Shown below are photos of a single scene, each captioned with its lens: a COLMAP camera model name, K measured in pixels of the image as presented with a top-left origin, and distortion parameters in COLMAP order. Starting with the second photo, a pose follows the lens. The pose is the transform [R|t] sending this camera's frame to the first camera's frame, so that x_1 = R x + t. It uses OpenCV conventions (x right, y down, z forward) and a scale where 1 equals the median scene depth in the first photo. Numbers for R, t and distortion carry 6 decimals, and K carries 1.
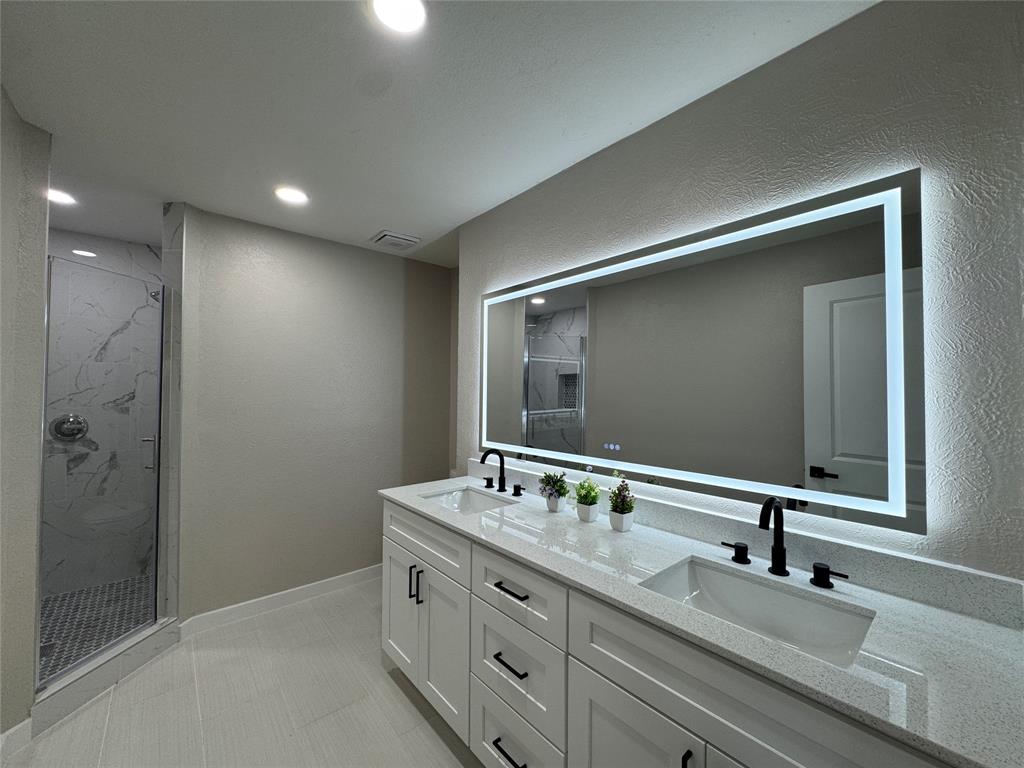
lens RADIAL K [[412.3, 0, 510.7], [0, 412.3, 379.7], [0, 0, 1]] dist [-0.007928, 0.000810]
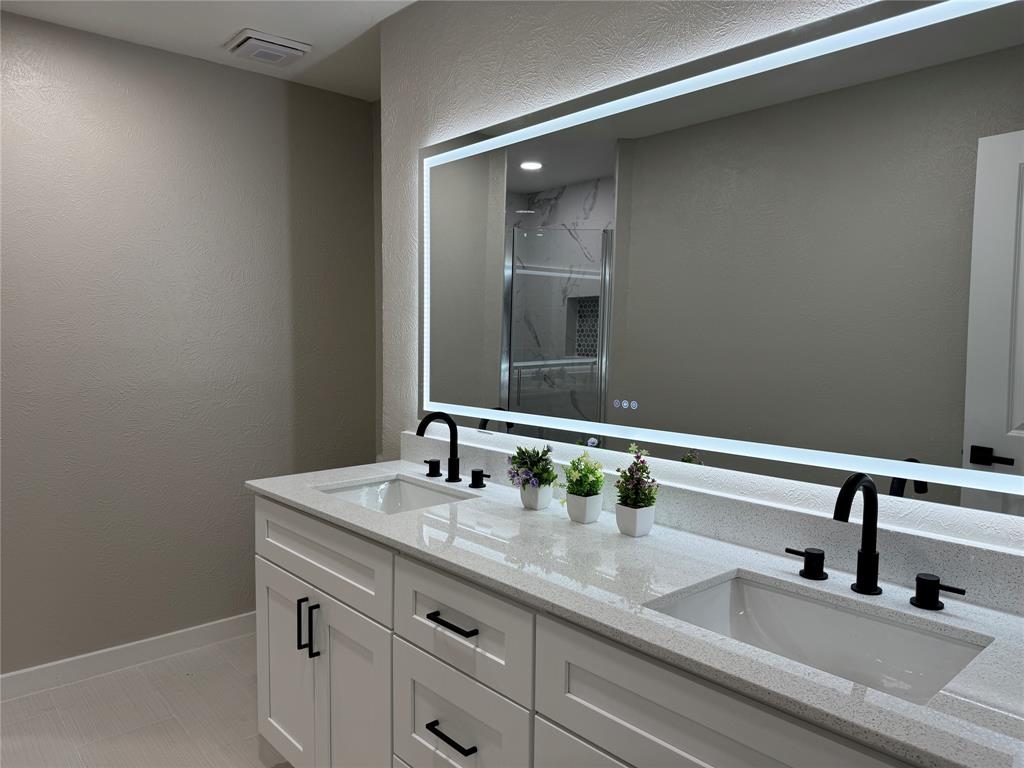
lens RADIAL K [[726.8, 0, 515.3], [0, 726.8, 382.6], [0, 0, 1]] dist [0.044607, -0.032679]
pose [[0.999770, 0.003161, 0.021230, 0.061375], [-0.005111, 0.995704, 0.092448, 0.033511], [-0.020846, -0.092535, 0.995491, -0.070840]]
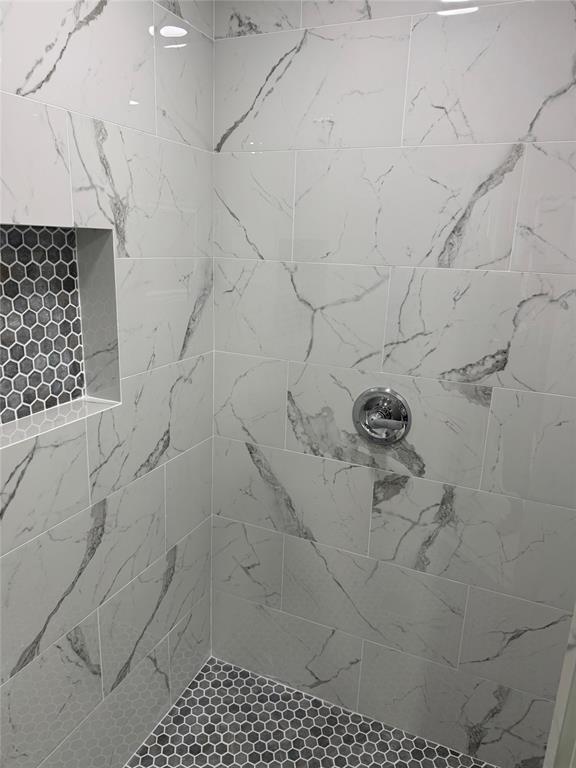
lens RADIAL K [[545.1, 0, 288.4], [0, 545.1, 383.7], [0, 0, 1]] dist [0.044607, -0.032679]
pose [[0.418373, 0.248136, -0.873723, -0.188707], [-0.014859, 0.963700, 0.266574, -0.023855], [0.908154, -0.098545, 0.406873, 0.207386]]
